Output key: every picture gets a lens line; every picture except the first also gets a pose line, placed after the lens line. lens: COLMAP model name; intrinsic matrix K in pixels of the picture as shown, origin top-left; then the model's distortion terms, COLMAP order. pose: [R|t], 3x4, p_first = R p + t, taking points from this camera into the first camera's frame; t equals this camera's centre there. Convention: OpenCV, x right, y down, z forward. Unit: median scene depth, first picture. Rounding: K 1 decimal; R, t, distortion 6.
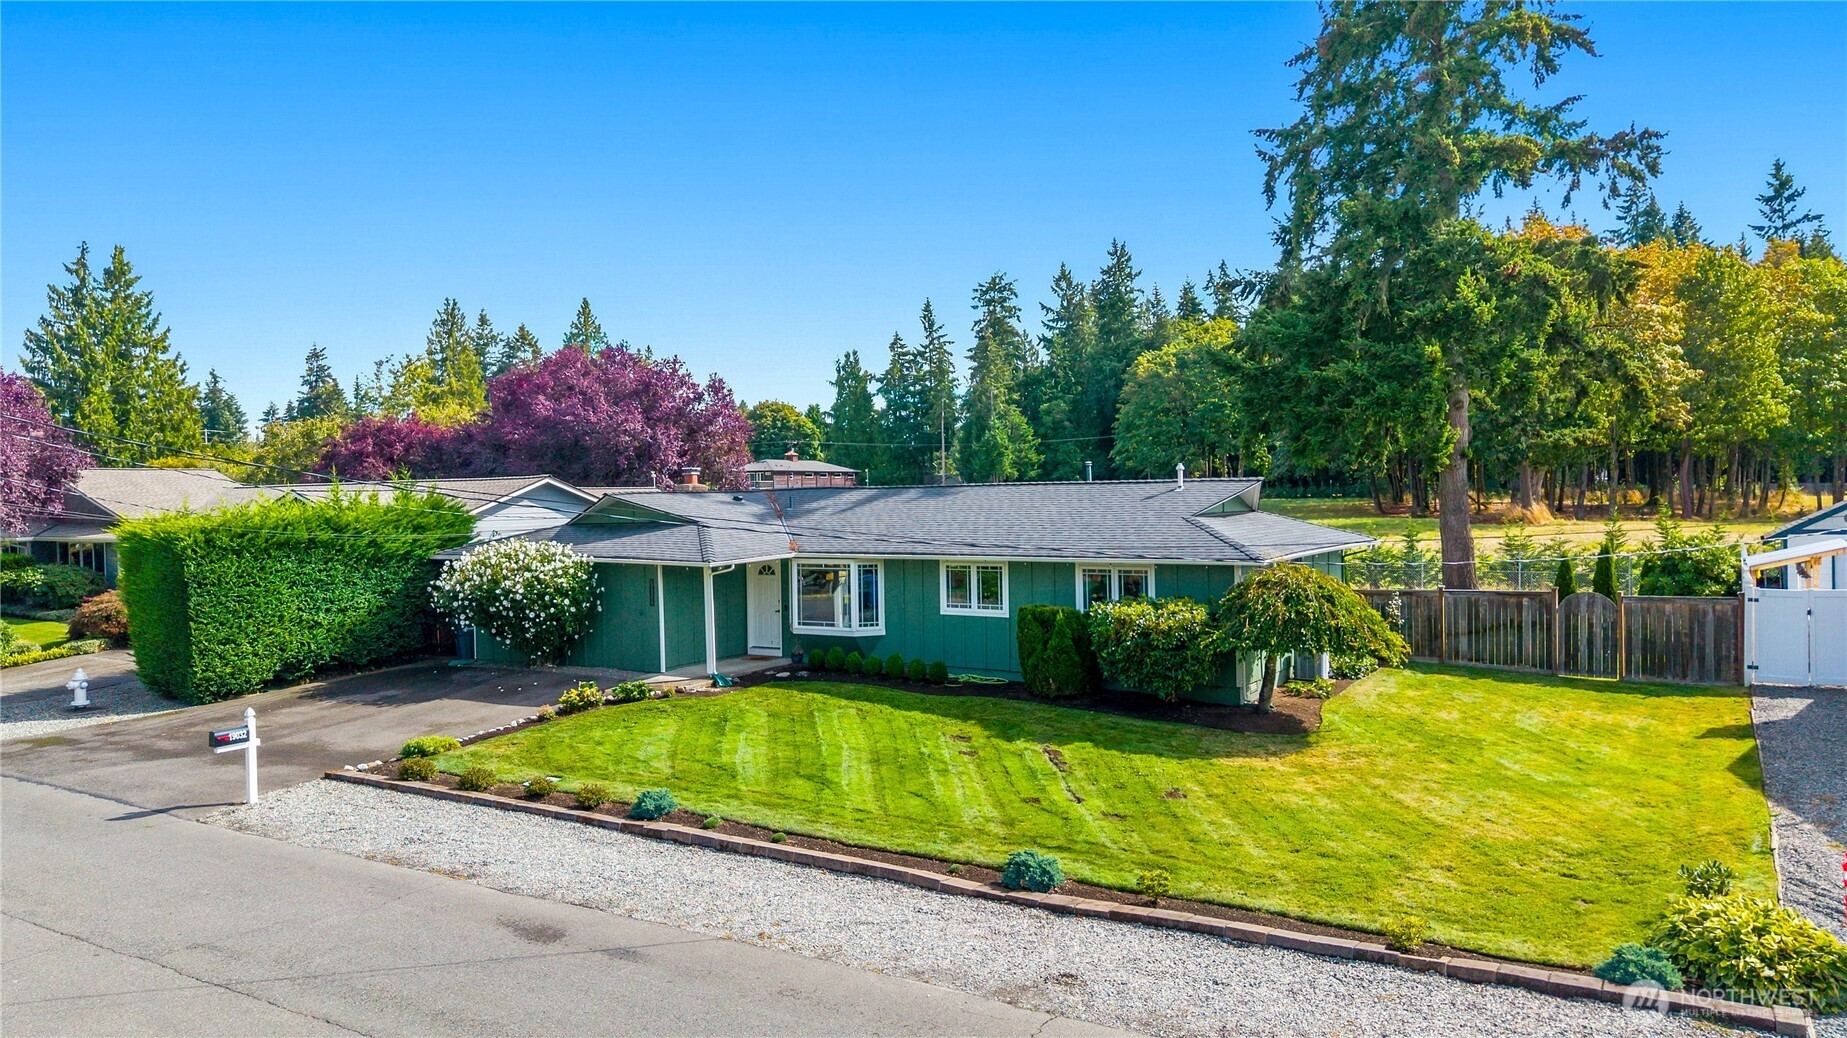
lens RADIAL K [[1253.3, 0, 923.5], [0, 1253.3, 519.0], [0, 0, 1]] dist [0.007174, -0.000696]
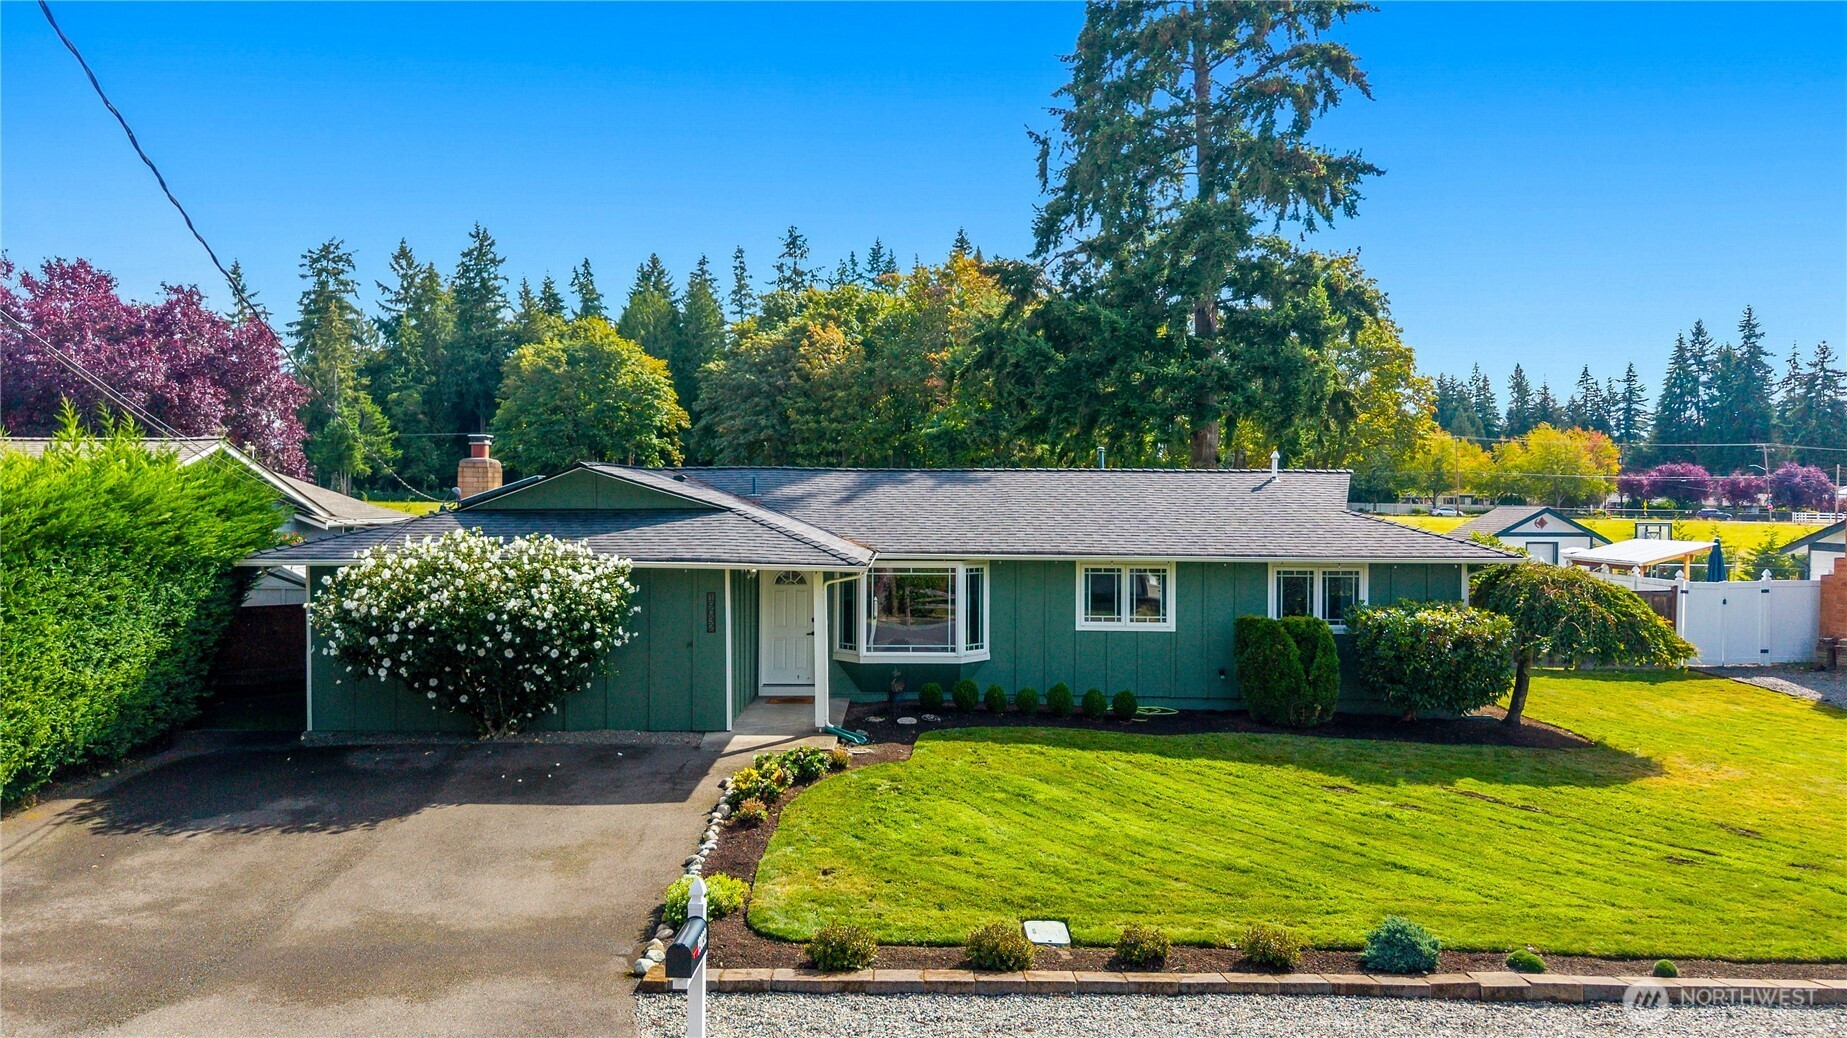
lens RADIAL K [[1253.3, 0, 923.5], [0, 1253.3, 519.0], [0, 0, 1]] dist [0.007174, -0.000696]
pose [[0.848301, 0.013434, 0.529344, -0.434307], [-0.010370, 0.999908, -0.008759, 0.012234], [-0.529413, 0.001941, 0.848362, 0.339209]]
